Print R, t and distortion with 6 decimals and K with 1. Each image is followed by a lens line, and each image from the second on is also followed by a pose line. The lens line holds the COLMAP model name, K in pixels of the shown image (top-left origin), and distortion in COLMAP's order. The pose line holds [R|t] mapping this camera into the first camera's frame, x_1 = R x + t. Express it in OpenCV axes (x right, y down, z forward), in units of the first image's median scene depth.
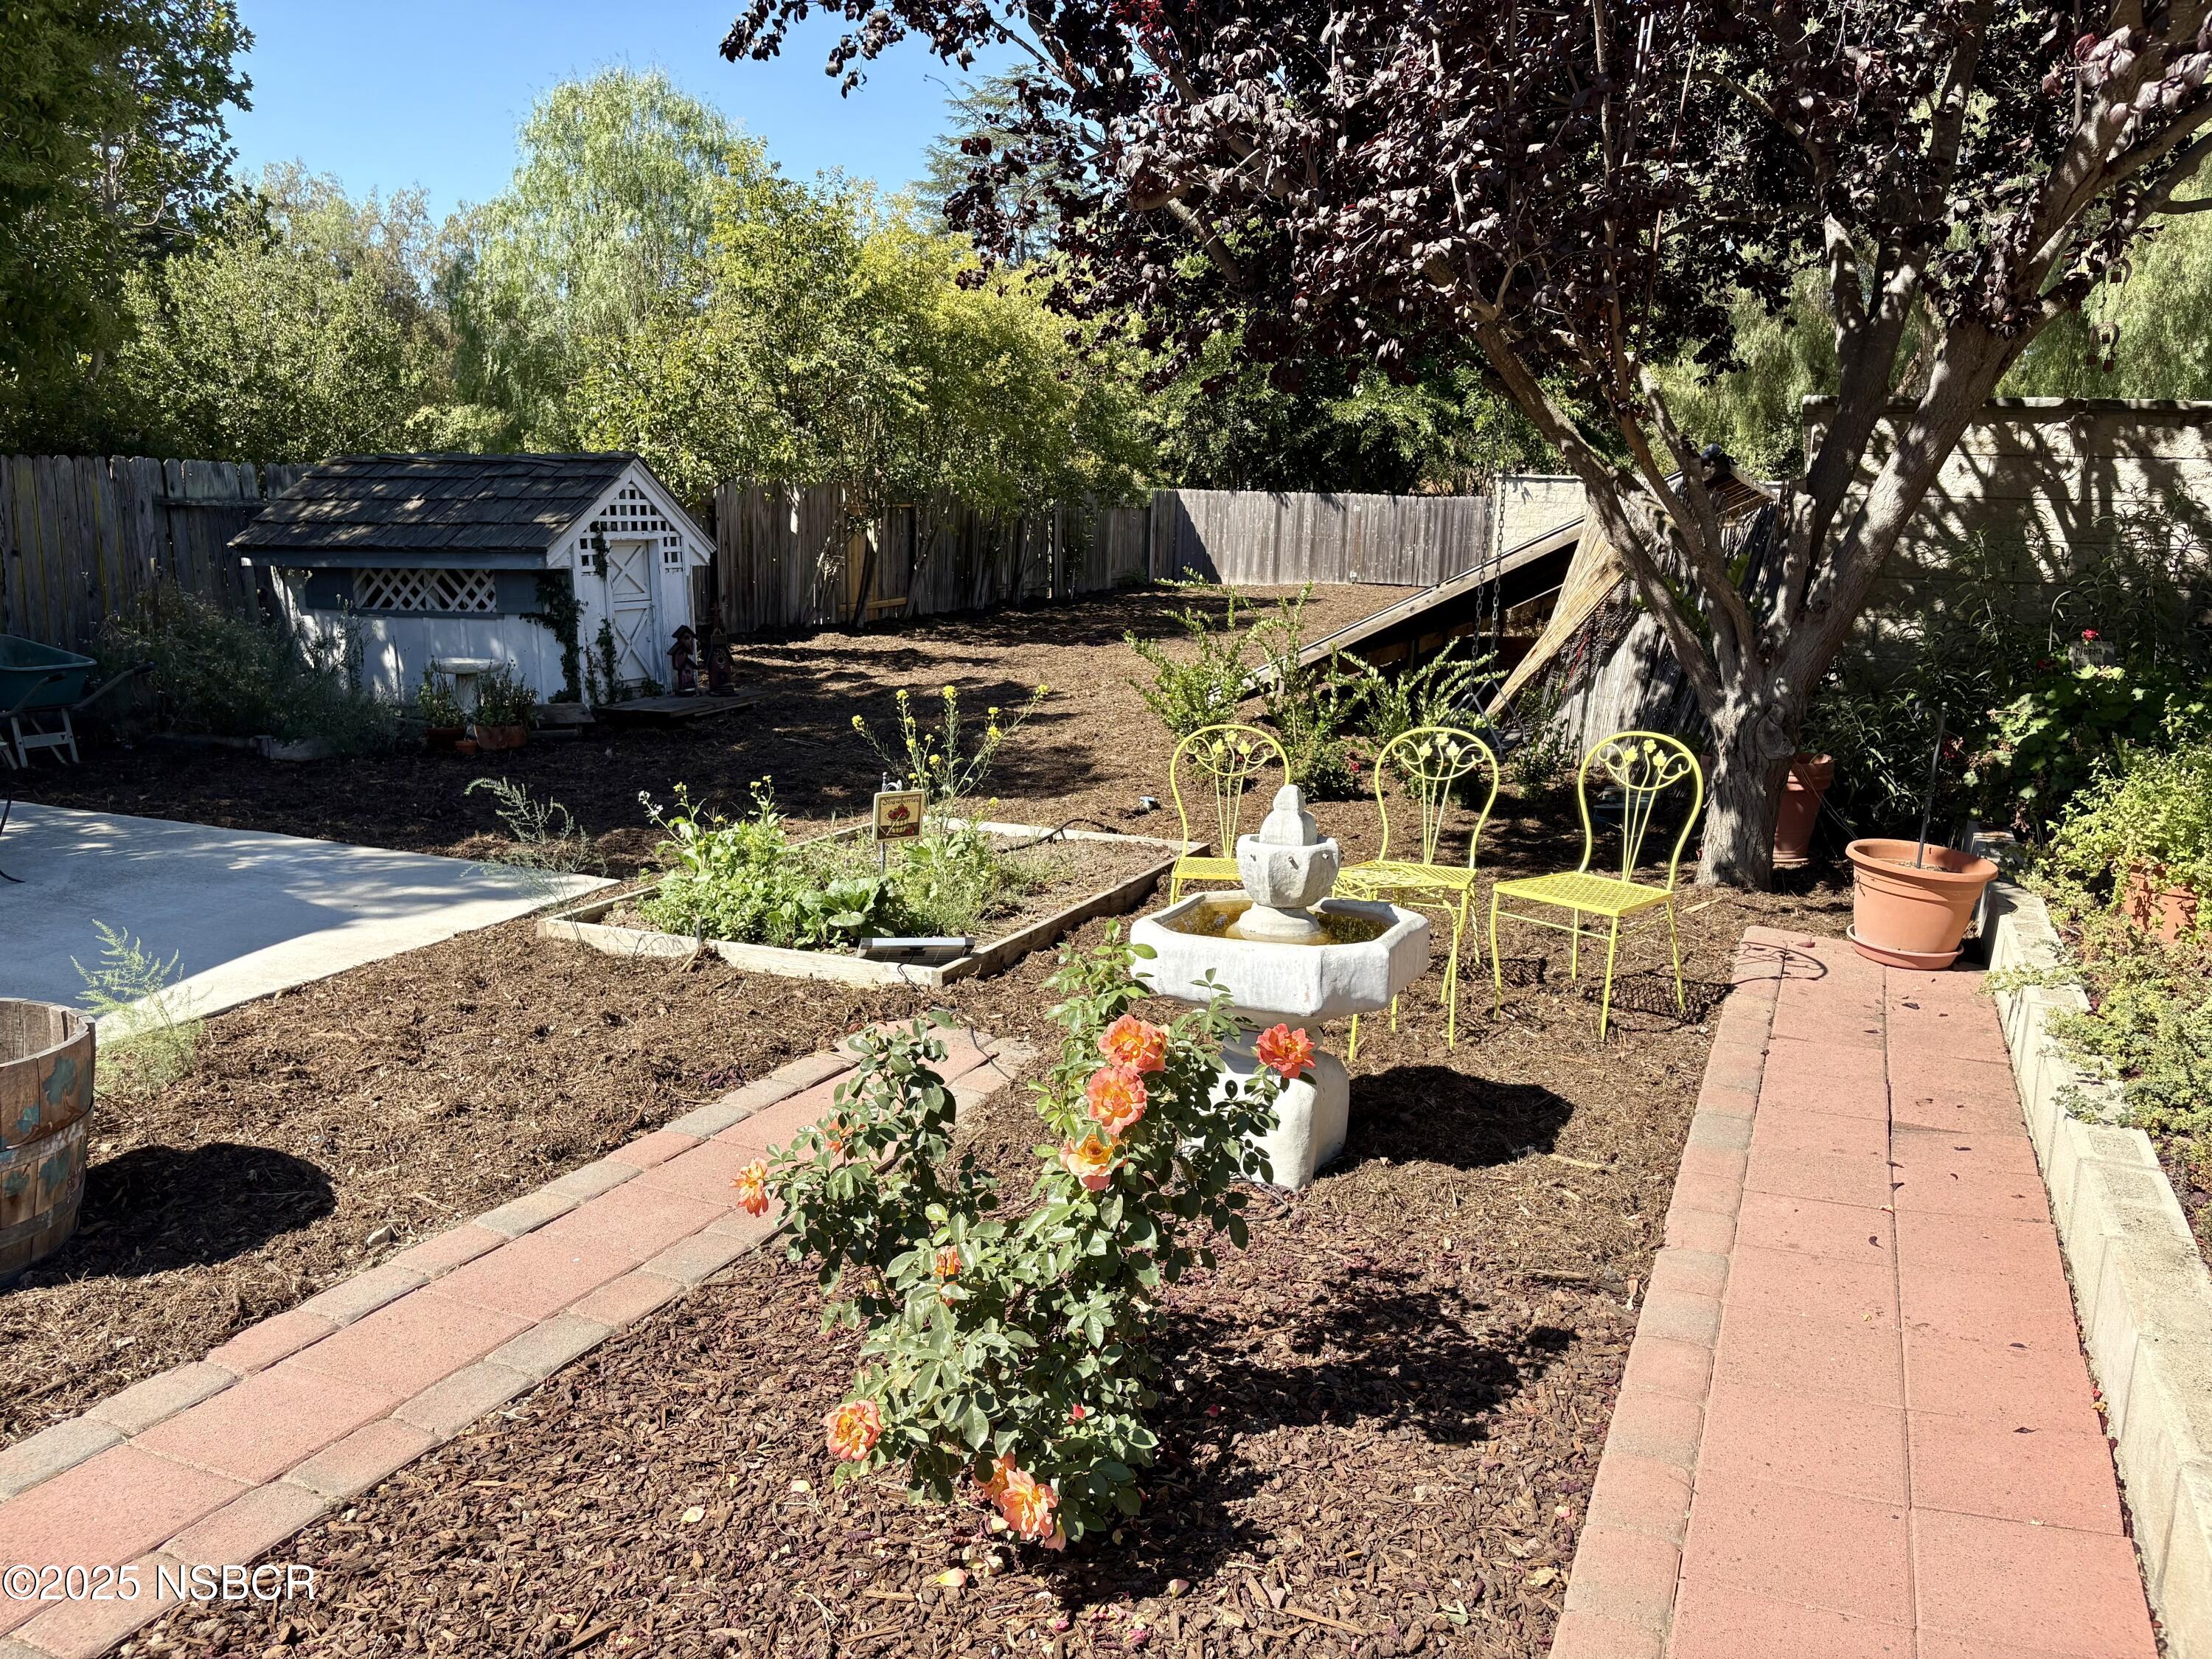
lens RADIAL K [[1693.1, 0, 1106.0], [0, 1693.1, 829.5], [0, 0, 1]] dist [0.000196, -0.000441]
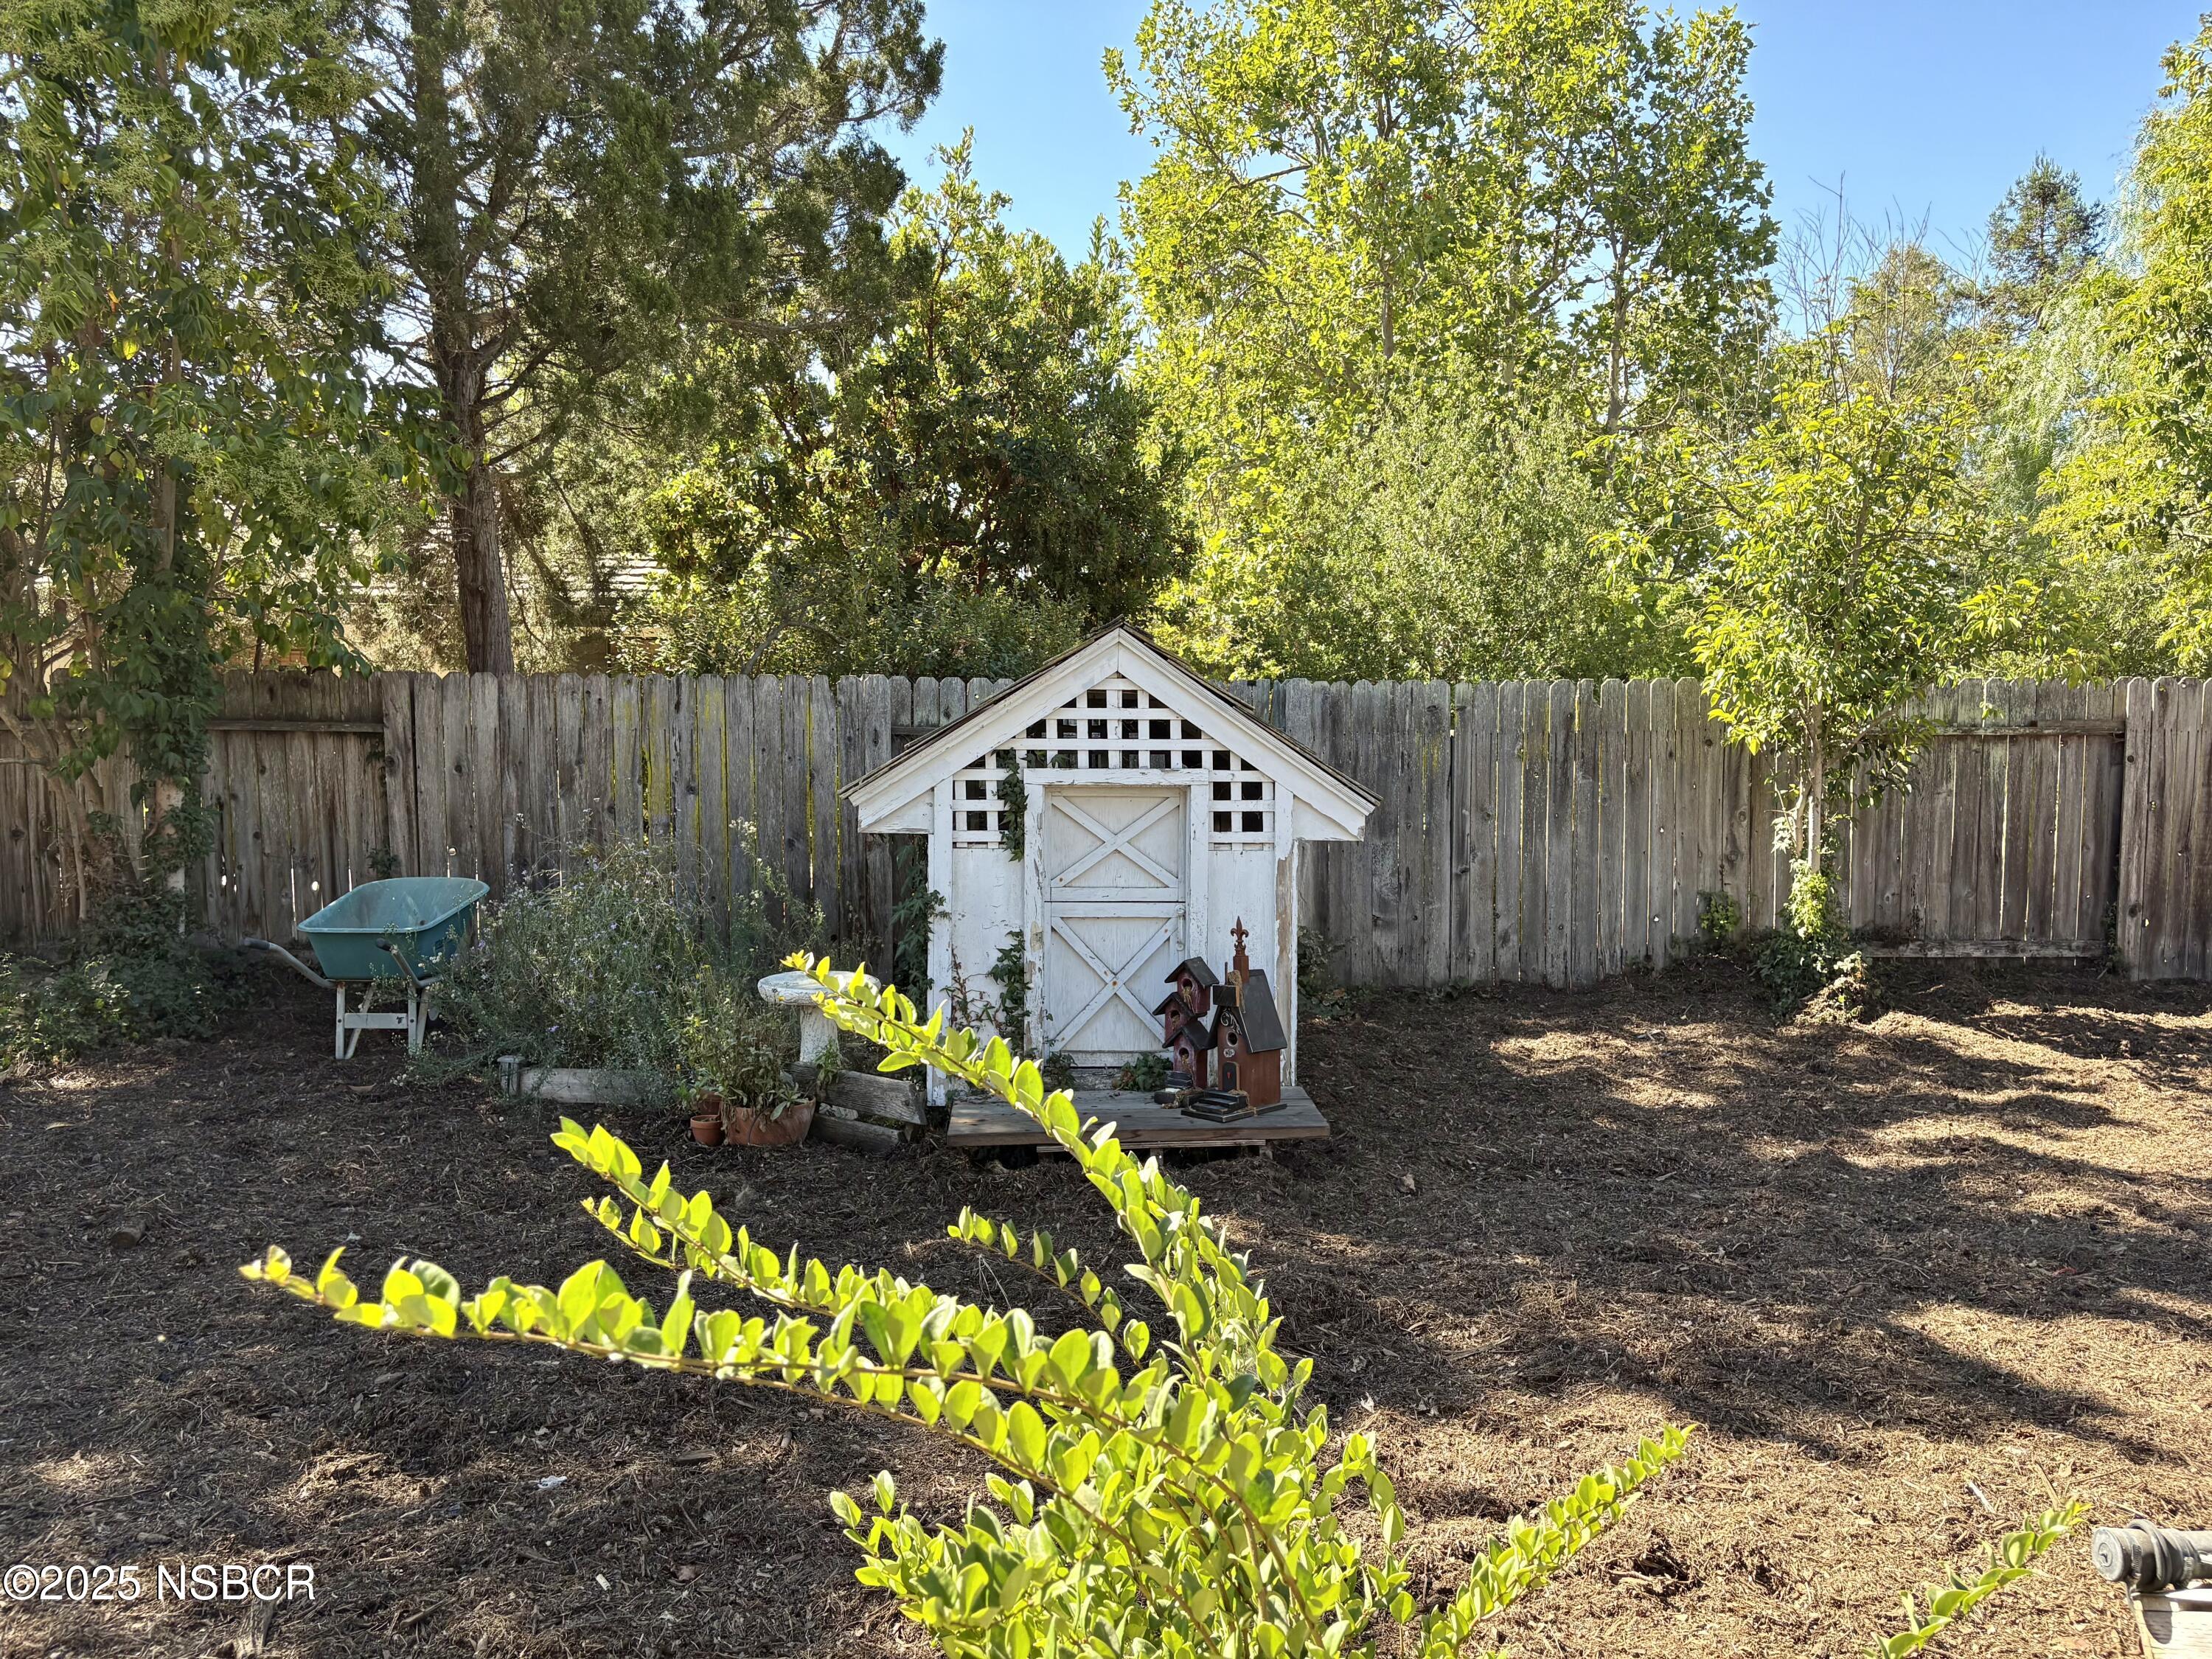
lens RADIAL K [[1693.1, 0, 1106.0], [0, 1693.1, 829.5], [0, 0, 1]] dist [0.000196, -0.000441]
pose [[0.449990, 0.035542, -0.892326, 0.182441], [-0.168333, 0.984672, -0.045669, -0.134432], [0.877025, 0.170759, 0.449076, 0.771672]]
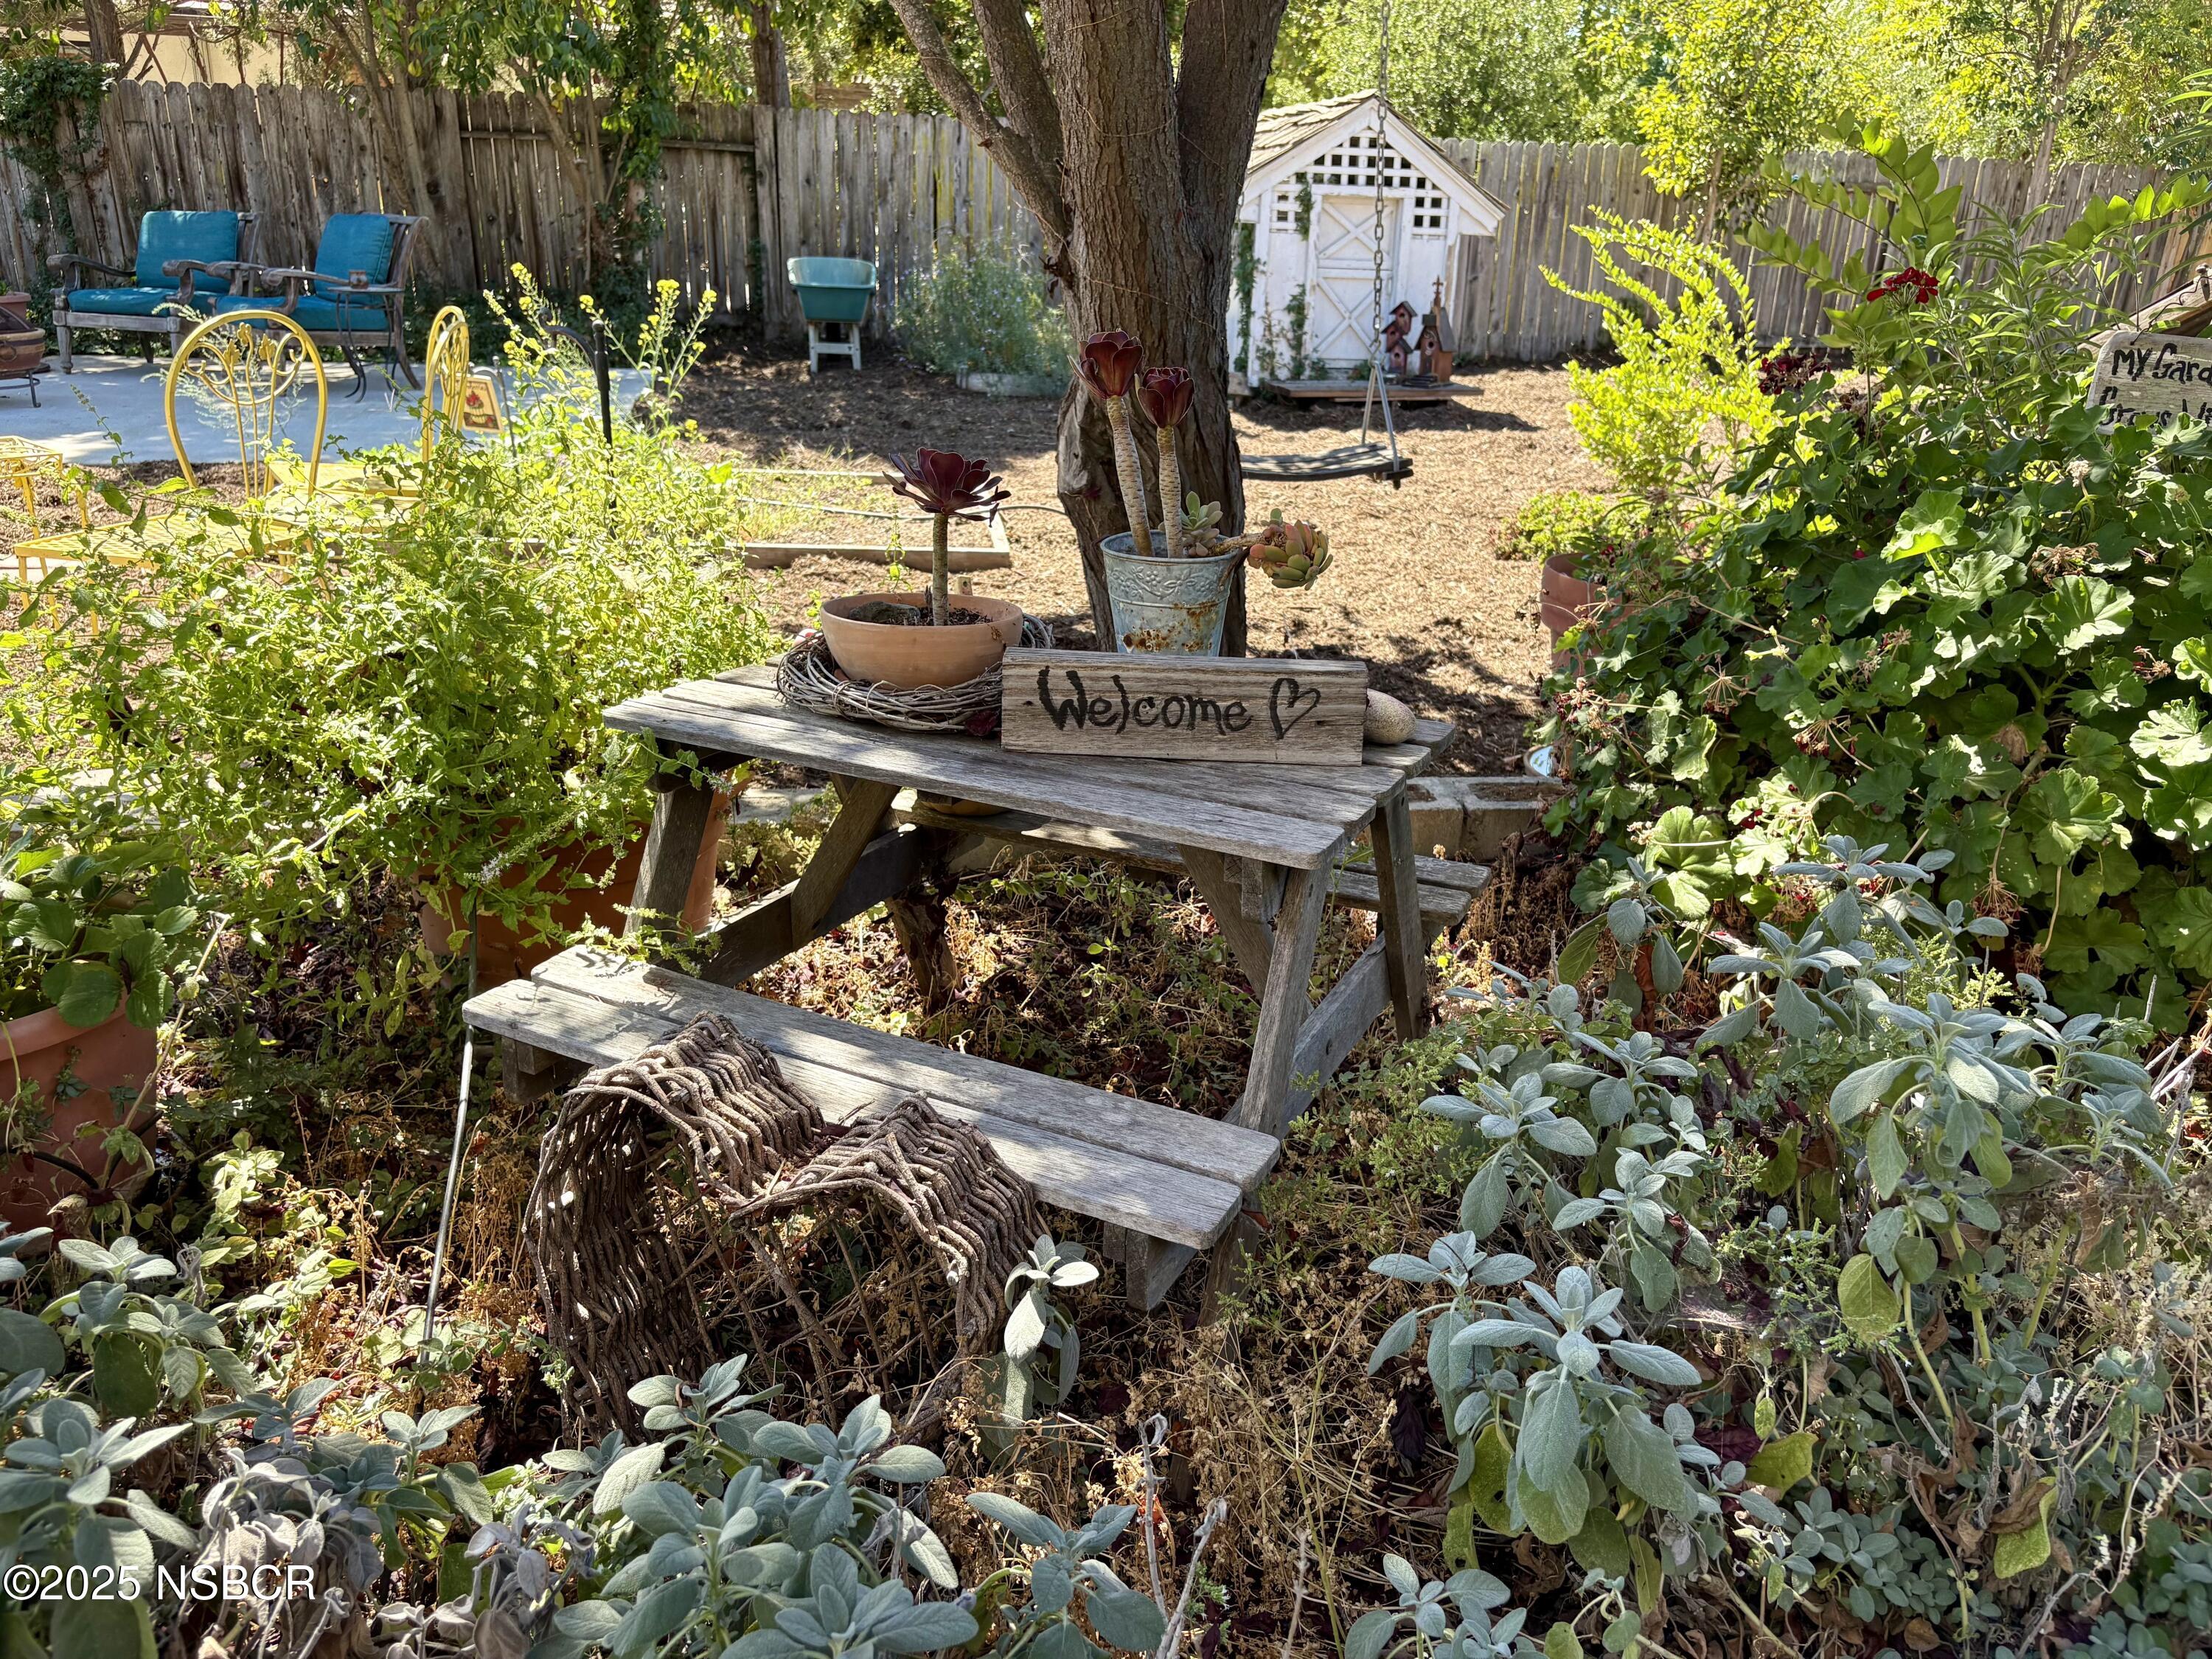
lens RADIAL K [[1693.1, 0, 1106.0], [0, 1693.1, 829.5], [0, 0, 1]] dist [0.000196, -0.000441]
pose [[0.542770, 0.296278, -0.785888, 0.448194], [-0.184635, 0.954914, 0.232483, -0.035708], [0.819336, 0.018918, 0.573002, 0.388176]]
